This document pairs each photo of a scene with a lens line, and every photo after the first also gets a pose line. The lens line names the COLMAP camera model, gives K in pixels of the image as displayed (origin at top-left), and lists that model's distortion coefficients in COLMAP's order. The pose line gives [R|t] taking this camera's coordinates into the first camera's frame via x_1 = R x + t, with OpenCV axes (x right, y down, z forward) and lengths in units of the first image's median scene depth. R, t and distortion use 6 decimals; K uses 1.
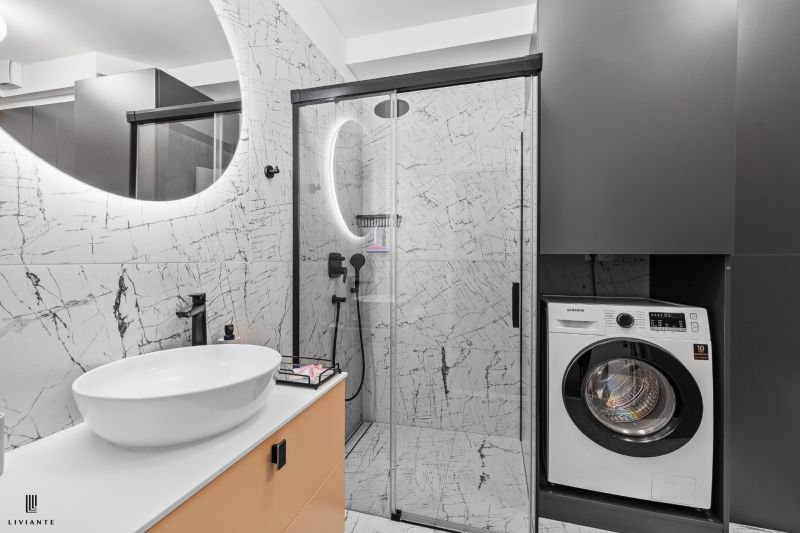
lens RADIAL K [[358.6, 0, 400.2], [0, 358.6, 262.9], [0, 0, 1]] dist [-0.000132, 0.000411]
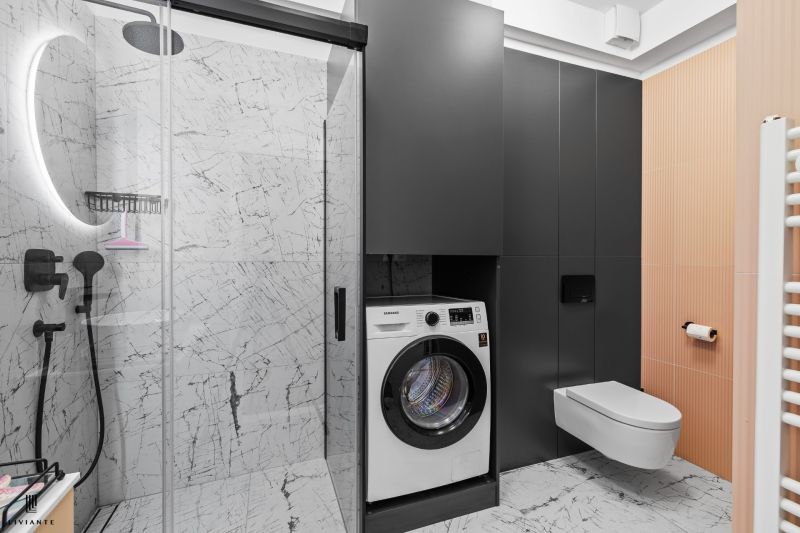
lens RADIAL K [[358.6, 0, 399.5], [0, 358.6, 263.2], [0, 0, 1]] dist [-0.000132, 0.000411]
pose [[0.816707, -0.006757, 0.577013, -0.033608], [0.006872, 0.999974, 0.001984, -0.002050], [-0.577011, 0.002345, 0.816733, 0.152502]]
